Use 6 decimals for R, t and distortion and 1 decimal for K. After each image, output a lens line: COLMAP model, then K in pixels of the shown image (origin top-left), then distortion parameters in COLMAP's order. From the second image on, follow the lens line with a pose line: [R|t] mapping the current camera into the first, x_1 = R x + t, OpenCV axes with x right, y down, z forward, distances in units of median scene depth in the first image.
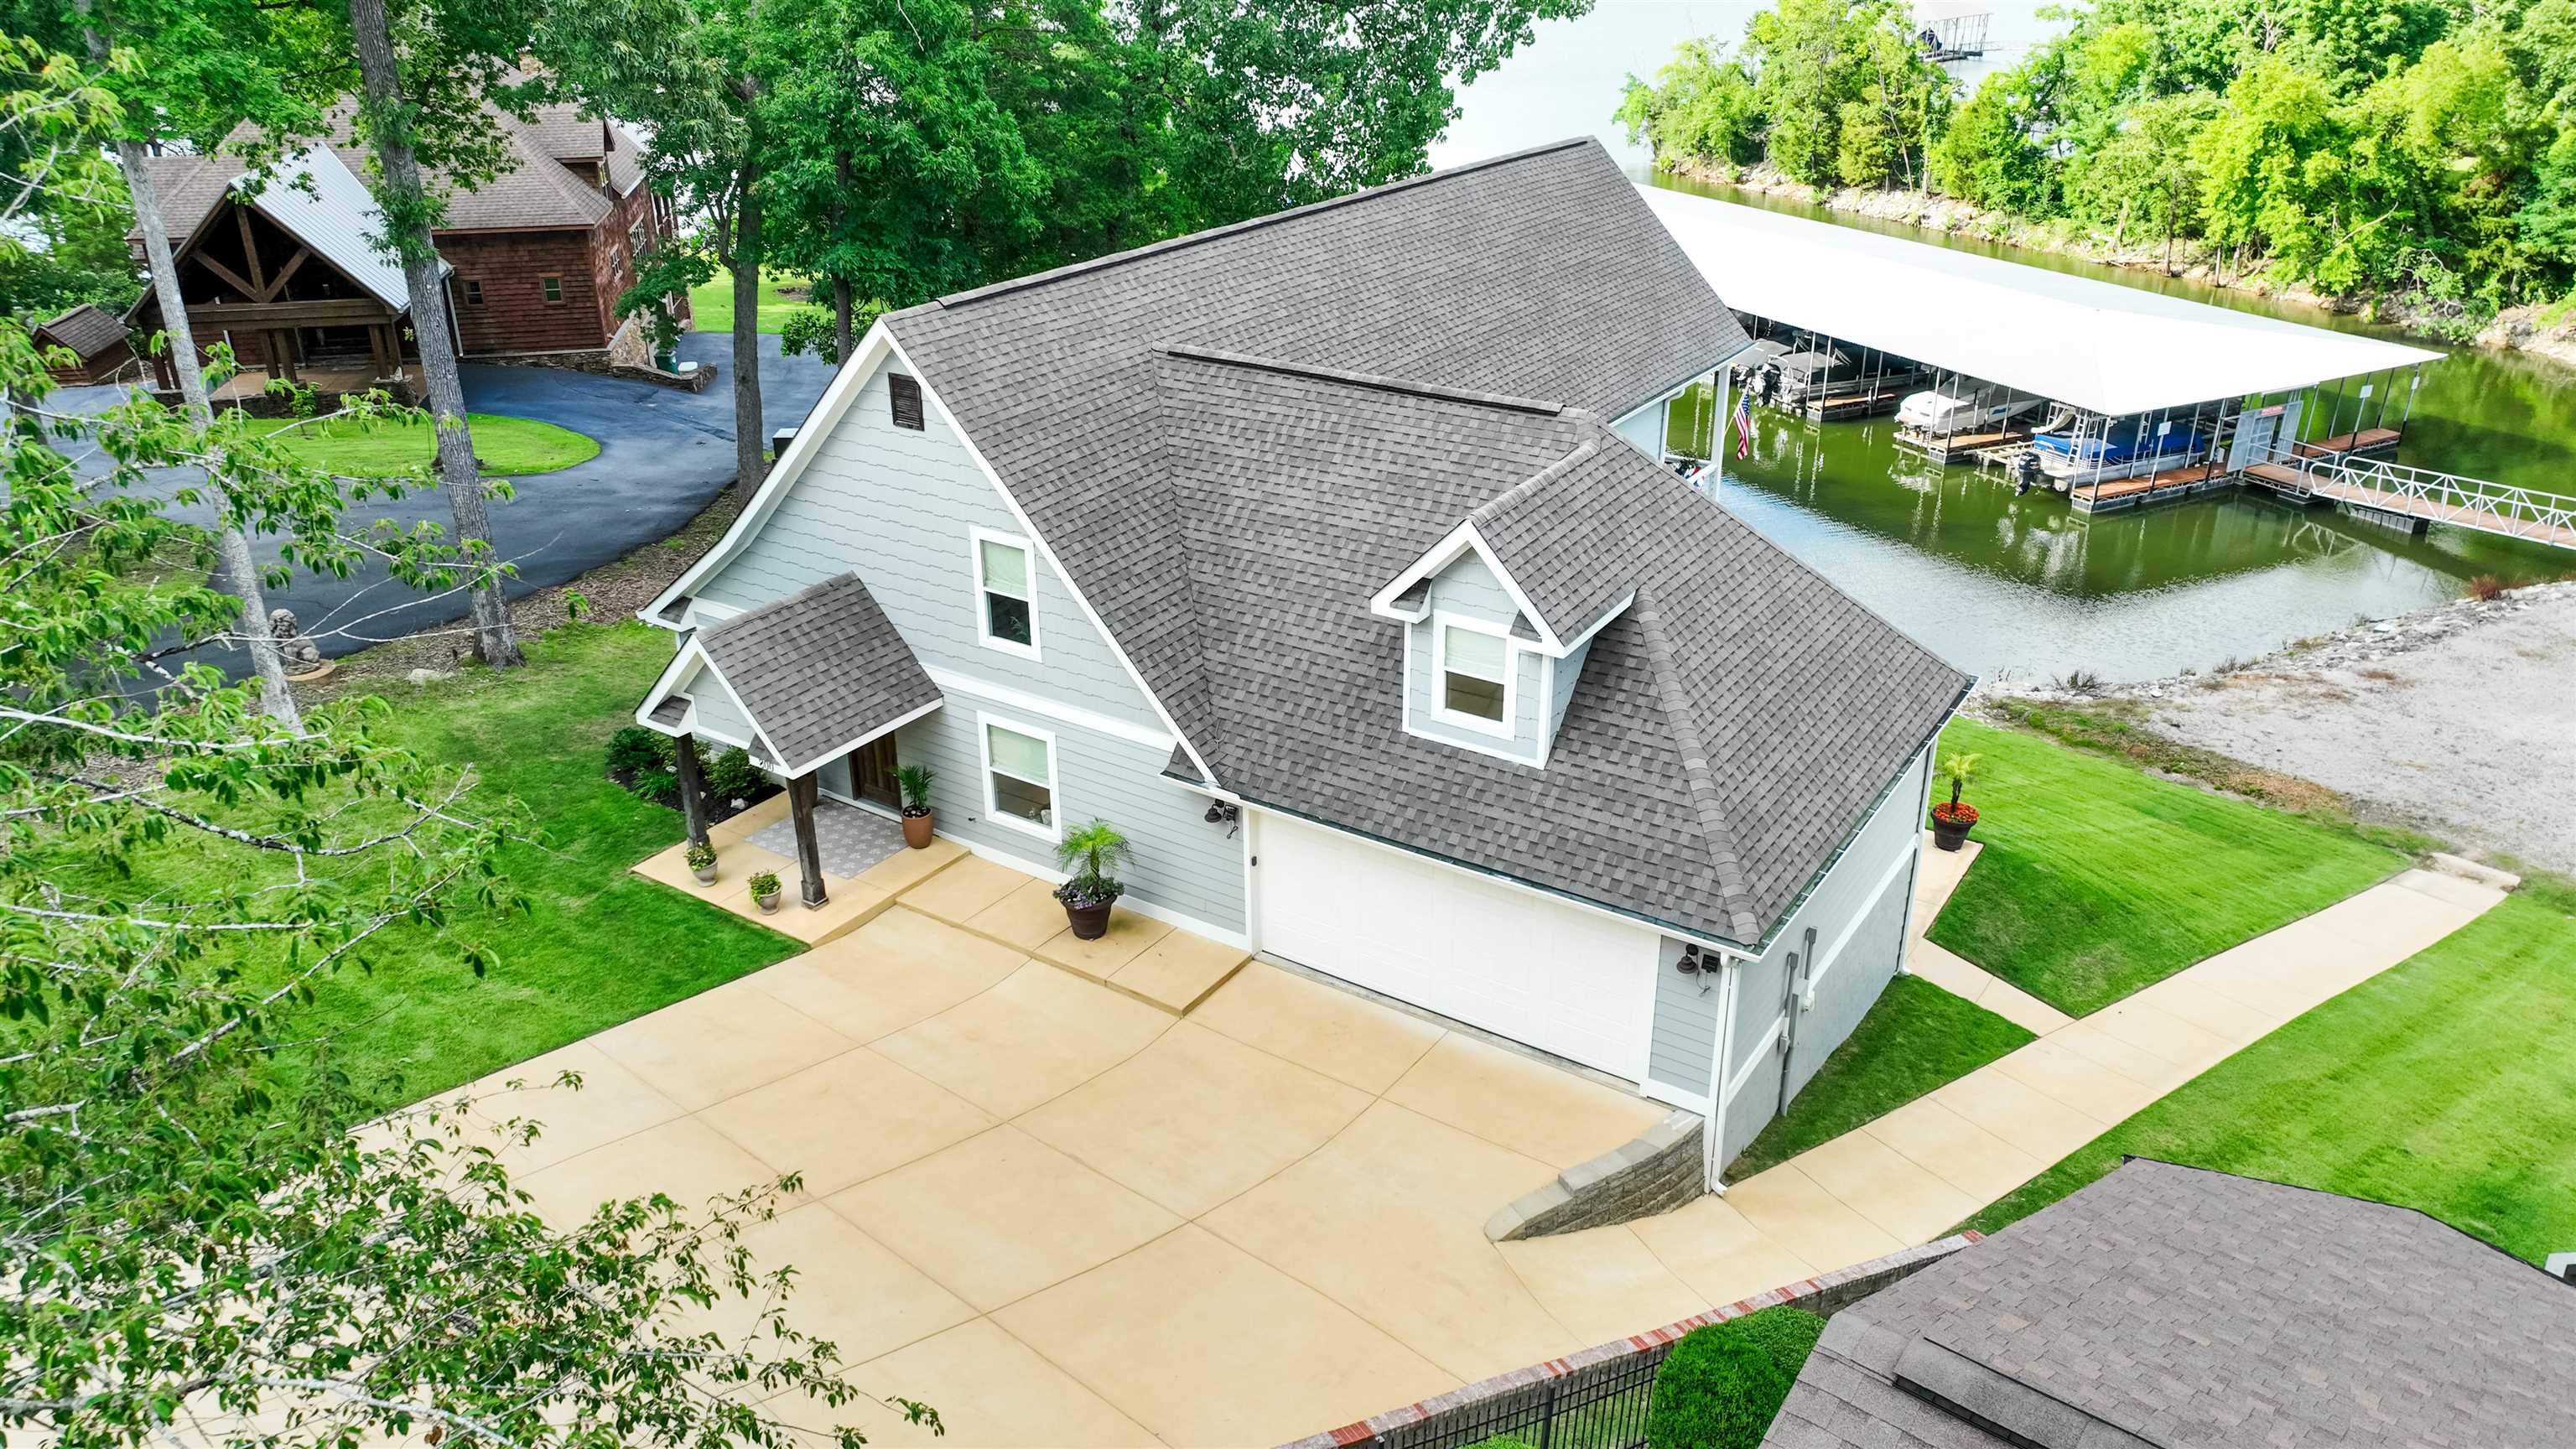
lens RADIAL K [[1808.3, 0, 1288.0], [0, 1808.3, 724.5], [0, 0, 1]] dist [-0.013289, 0.026341]
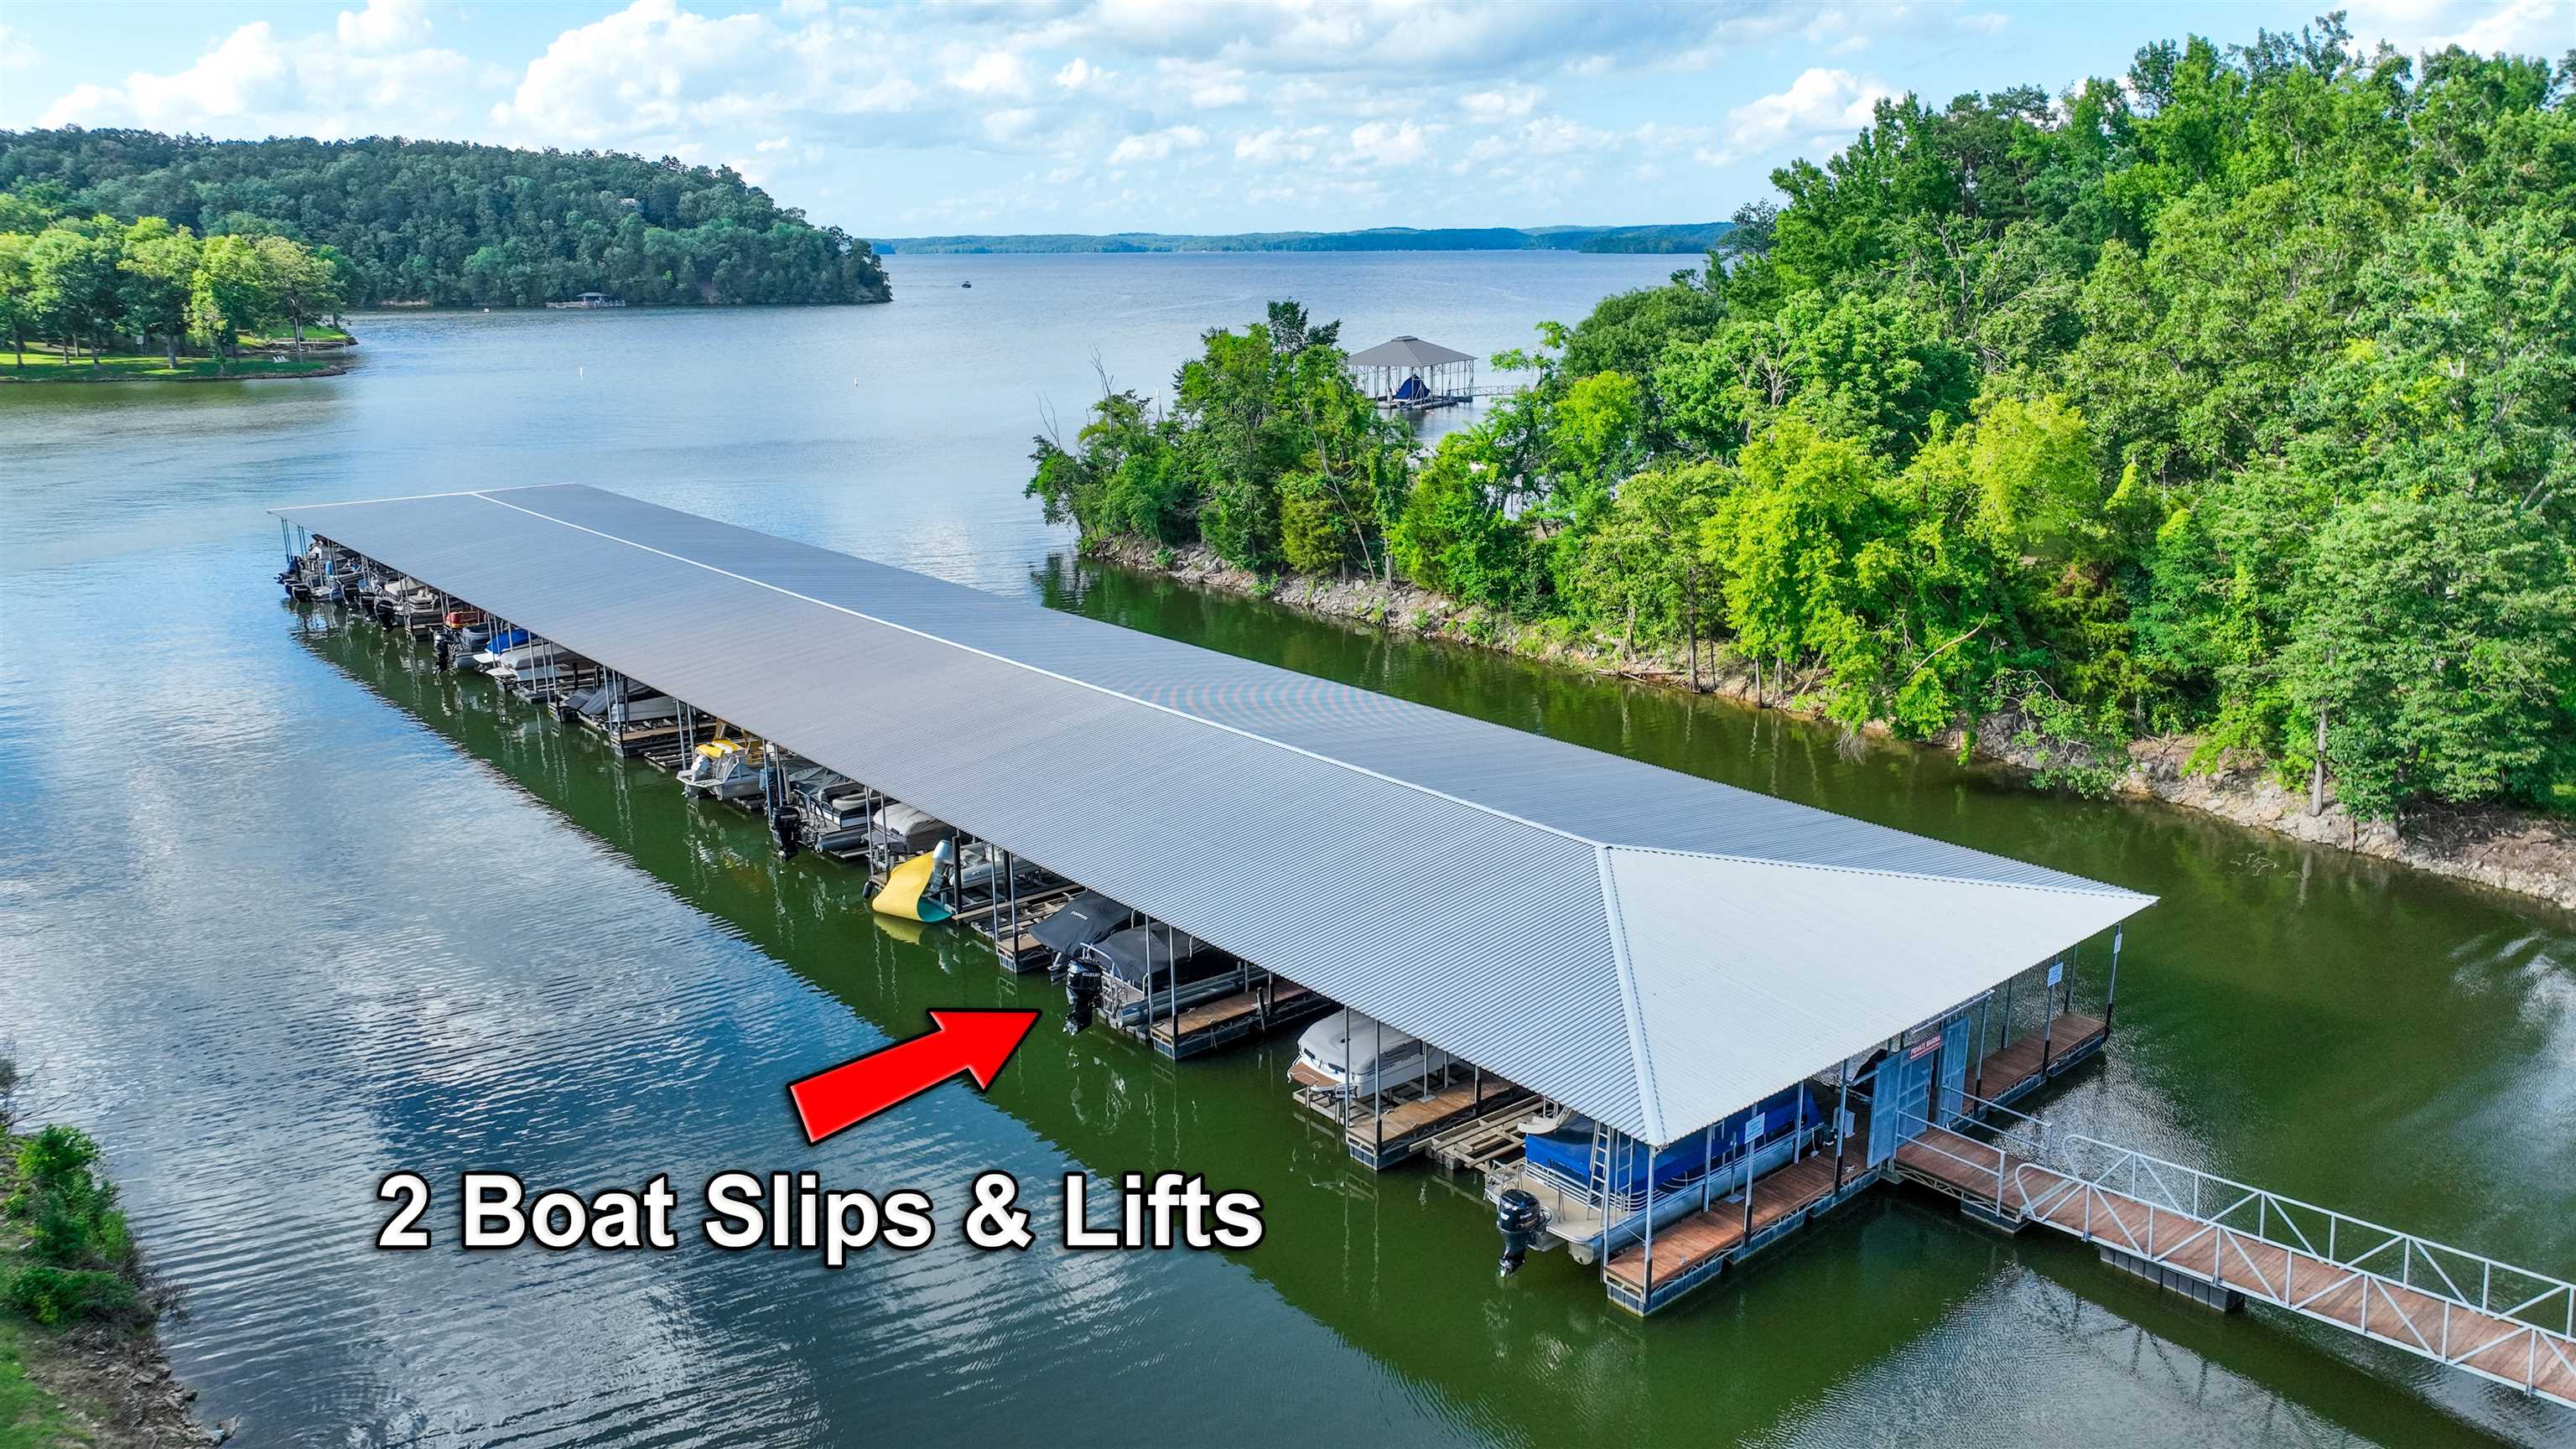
lens RADIAL K [[1808.3, 0, 1288.0], [0, 1808.3, 724.5], [0, 0, 1]] dist [-0.013289, 0.026341]
pose [[0.972726, -0.059781, 0.224123, 0.167669], [0.098277, 0.981425, -0.164761, -0.140041], [-0.210110, 0.182294, 0.960533, 0.346881]]
